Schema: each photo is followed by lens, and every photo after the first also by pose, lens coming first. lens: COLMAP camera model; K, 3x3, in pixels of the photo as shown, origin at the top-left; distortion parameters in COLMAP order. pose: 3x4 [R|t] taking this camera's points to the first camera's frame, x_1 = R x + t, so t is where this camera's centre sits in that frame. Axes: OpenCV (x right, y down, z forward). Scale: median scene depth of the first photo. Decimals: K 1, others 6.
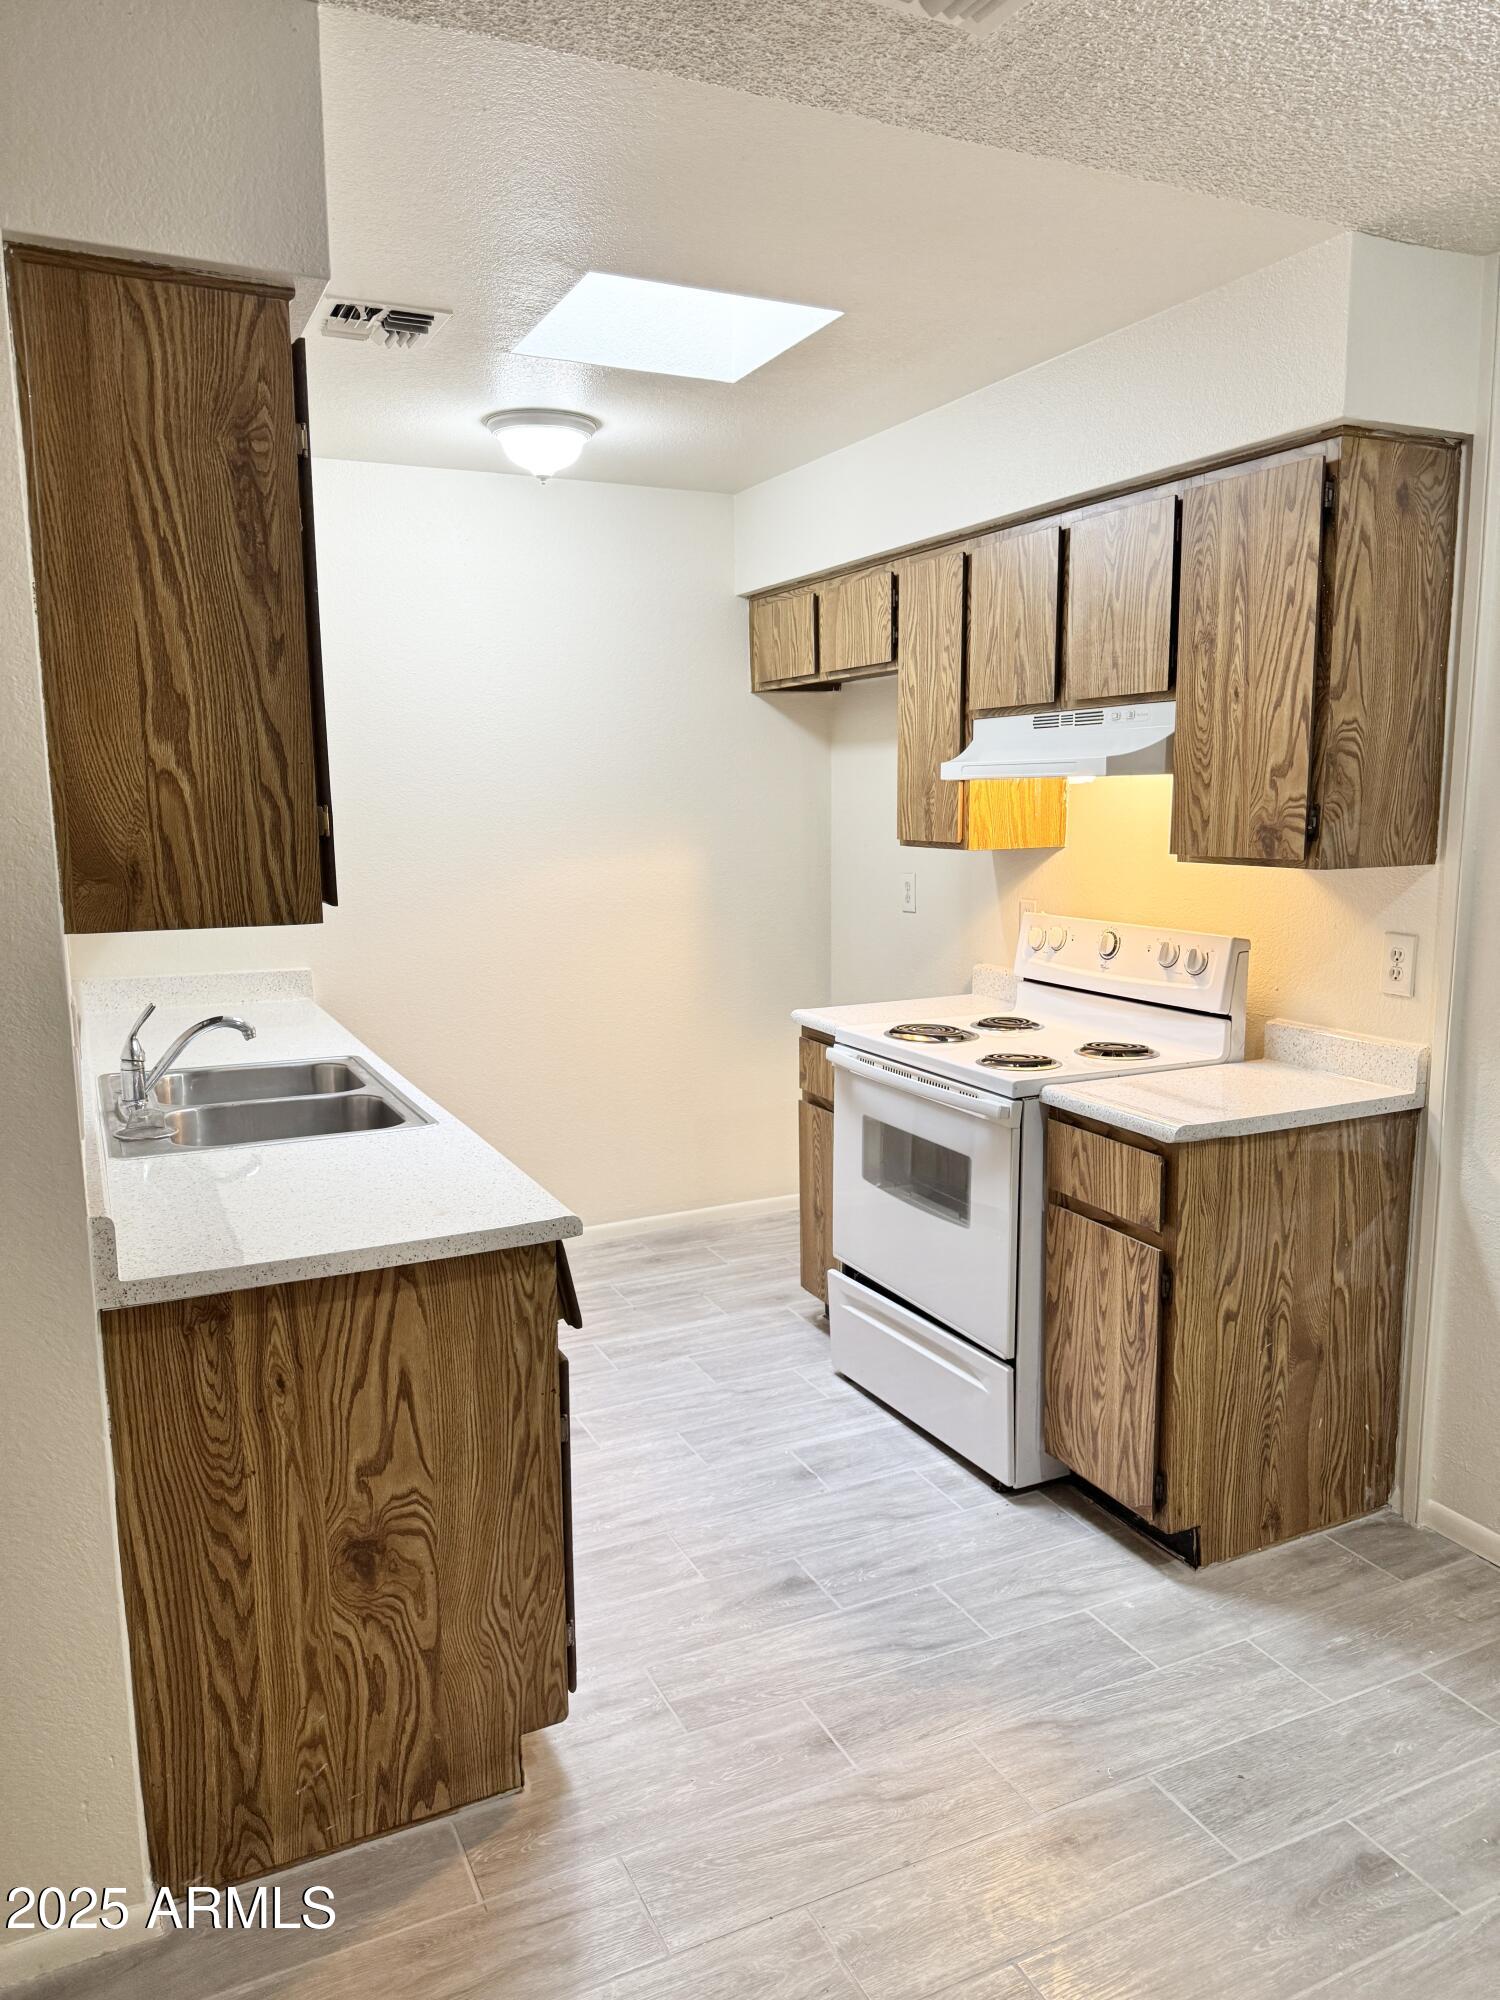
lens RADIAL K [[1413.1, 0, 747.0], [0, 1413.1, 1005.5], [0, 0, 1]] dist [0.044363, -0.060512]
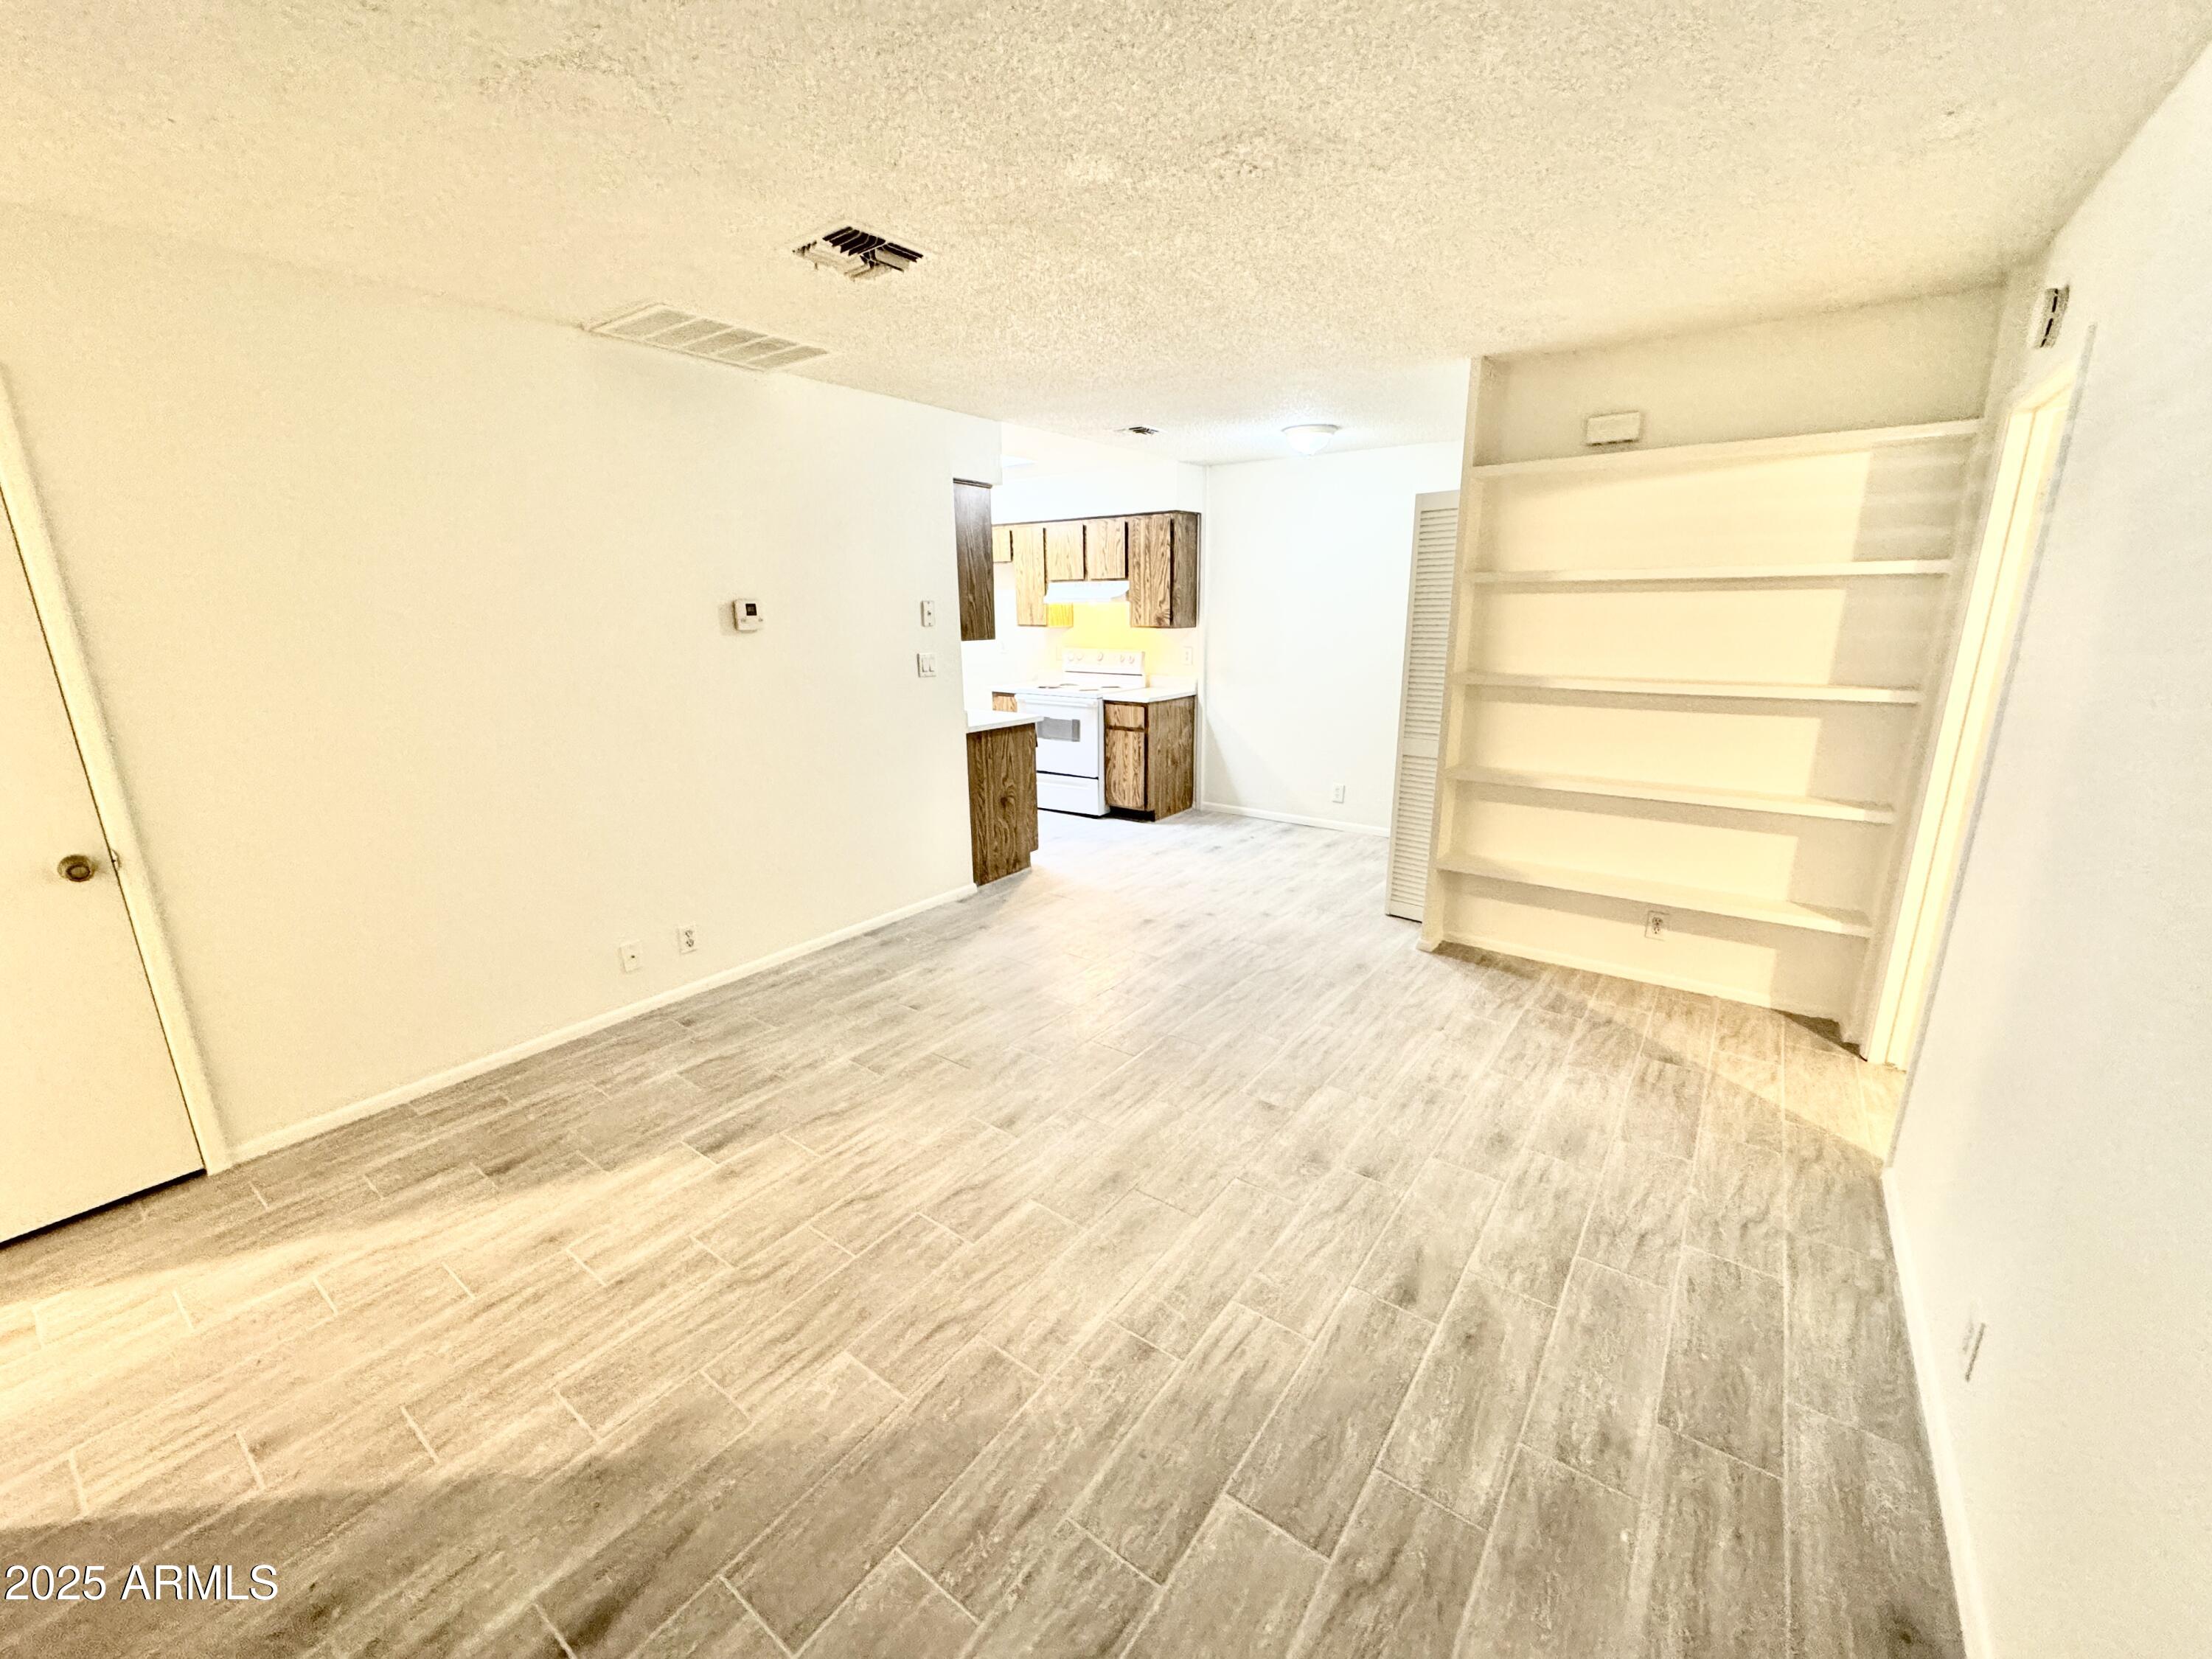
lens RADIAL K [[897.6, 0, 1110.4], [0, 897.6, 826.1], [0, 0, 1]] dist [-0.002163, -0.000063]
pose [[0.880458, -0.113831, 0.460256, -0.854881], [0.073928, 0.991839, 0.103879, 0.156215], [-0.468324, -0.057435, 0.881688, -0.995677]]
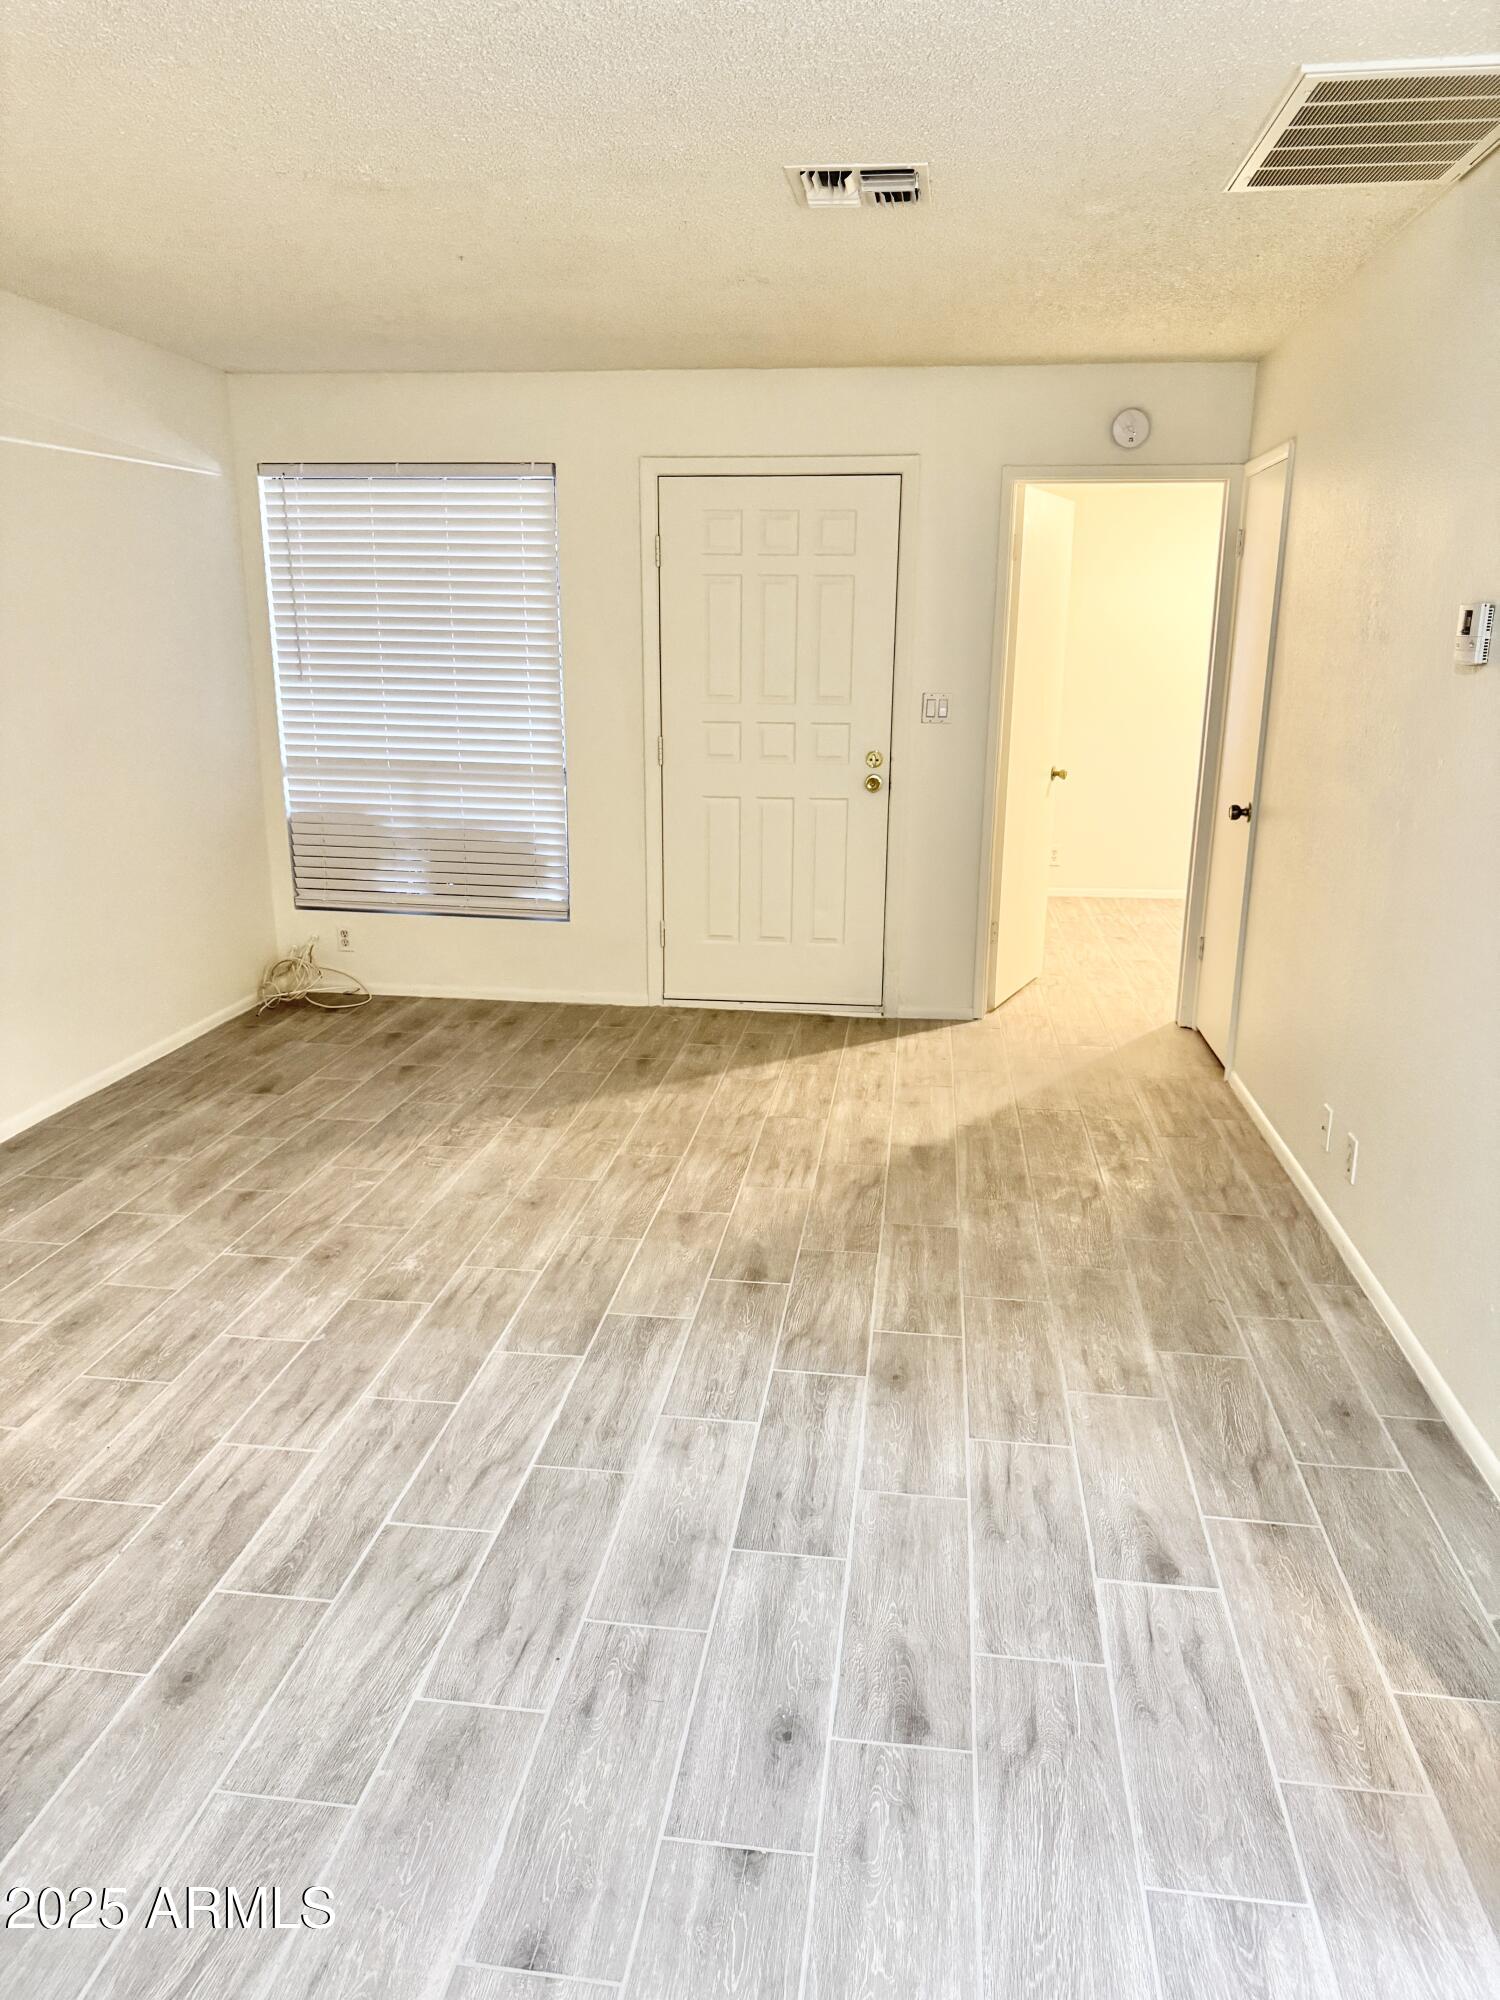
lens RADIAL K [[1413.1, 0, 746.7], [0, 1413.1, 1007.5], [0, 0, 1]] dist [0.044363, -0.060512]
pose [[-0.550058, 0.215773, -0.806770, 0.482826], [-0.131919, 0.931467, 0.339067, -0.079424], [0.824641, 0.292934, -0.483897, 0.557841]]
